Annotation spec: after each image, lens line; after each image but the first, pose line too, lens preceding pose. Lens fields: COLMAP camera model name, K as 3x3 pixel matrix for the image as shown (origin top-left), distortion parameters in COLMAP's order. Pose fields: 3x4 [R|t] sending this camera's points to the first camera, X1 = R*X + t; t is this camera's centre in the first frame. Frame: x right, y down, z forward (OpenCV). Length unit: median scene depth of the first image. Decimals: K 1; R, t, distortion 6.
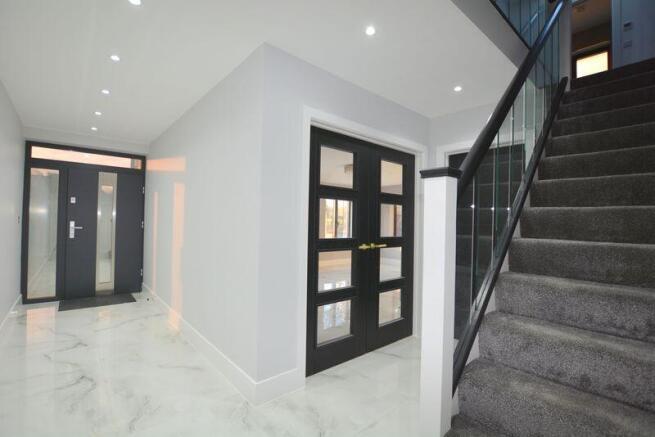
lens RADIAL K [[312.9, 0, 327.5], [0, 312.9, 218.5], [0, 0, 1]] dist [-0.001106, -0.000162]
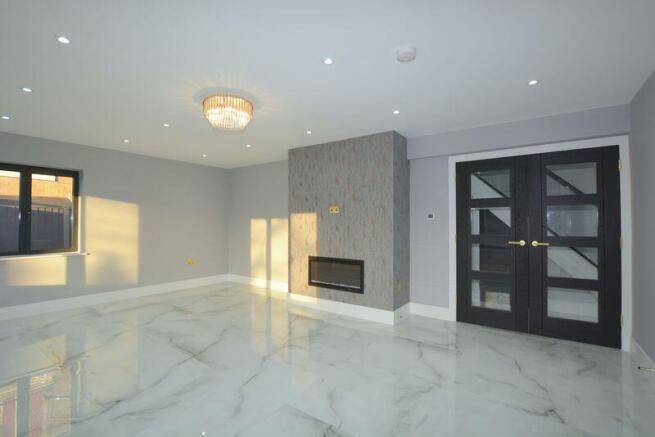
lens RADIAL K [[312.9, 0, 327.5], [0, 312.9, 218.5], [0, 0, 1]] dist [-0.001106, -0.000162]
pose [[0.263752, -0.046776, -0.963456, 1.051327], [0.021229, 0.998863, -0.042683, 0.024493], [0.964357, -0.009195, 0.264445, -0.054930]]
